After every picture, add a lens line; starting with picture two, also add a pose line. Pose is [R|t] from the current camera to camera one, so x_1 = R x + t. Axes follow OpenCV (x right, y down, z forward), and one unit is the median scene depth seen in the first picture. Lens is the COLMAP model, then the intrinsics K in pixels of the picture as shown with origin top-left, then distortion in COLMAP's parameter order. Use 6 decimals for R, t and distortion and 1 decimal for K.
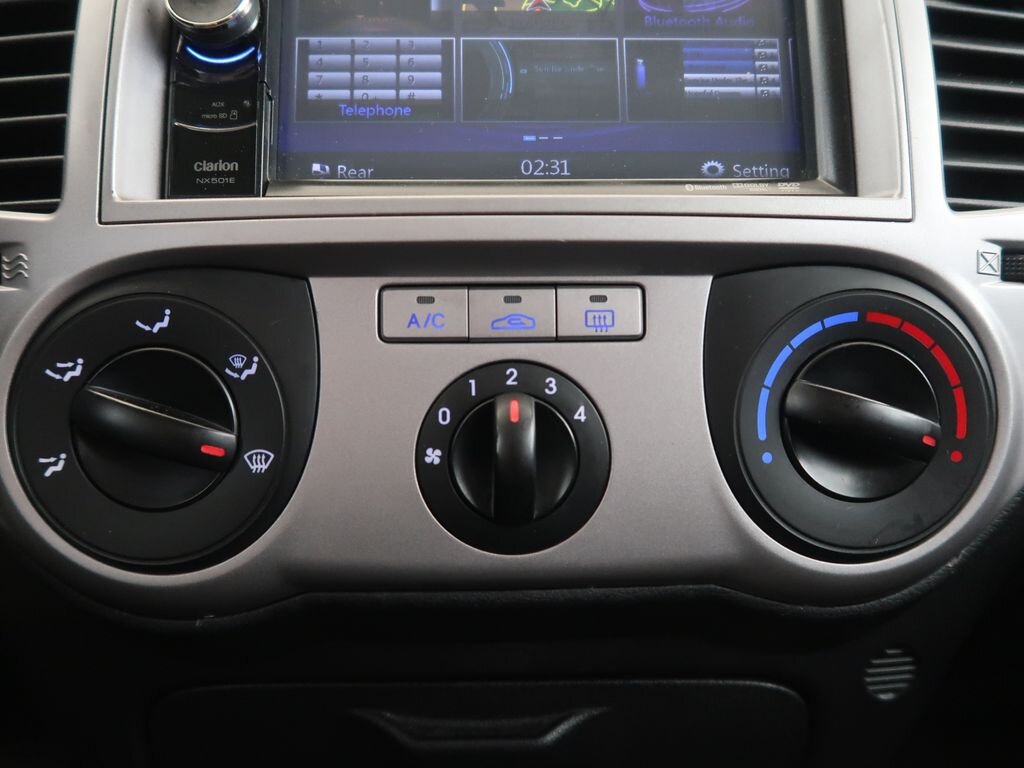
lens RADIAL K [[798.1, 0, 503.9], [0, 798.1, 386.0], [0, 0, 1]] dist [-0.017508, 0.007119]
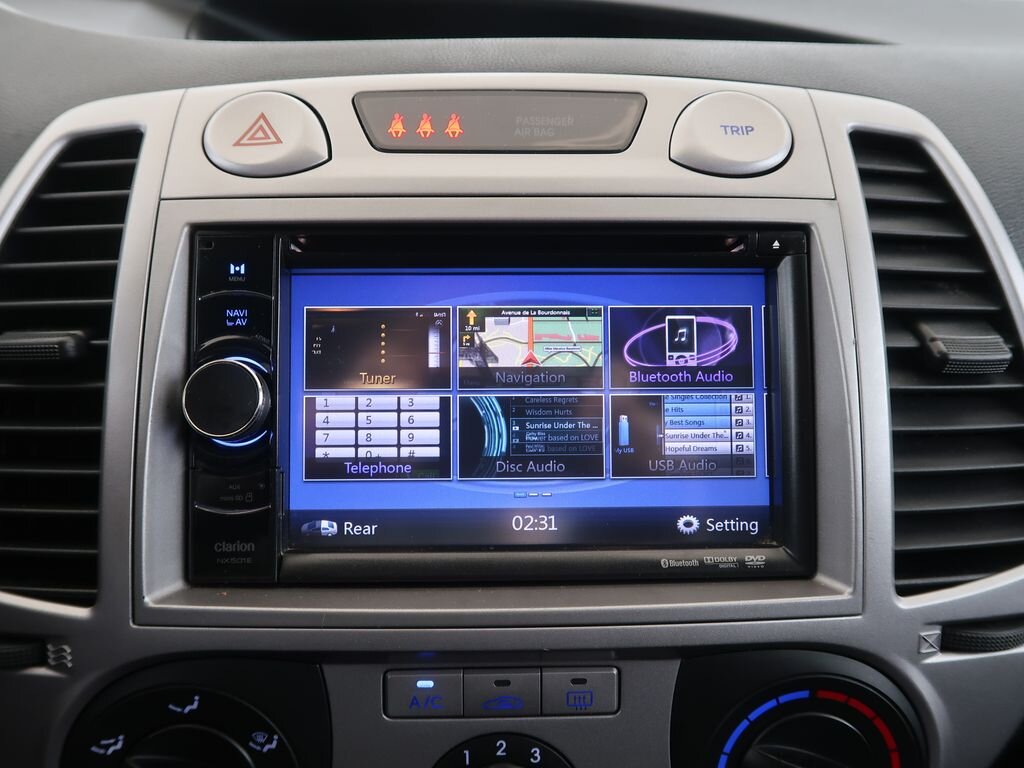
lens RADIAL K [[798.1, 0, 504.8], [0, 798.1, 404.4], [0, 0, 1]] dist [-0.017508, 0.007119]
pose [[0.999967, 0.008070, 0.001182, 0.009554], [-0.008147, 0.995223, 0.097291, -0.600012], [-0.000391, -0.097297, 0.995255, -0.079581]]
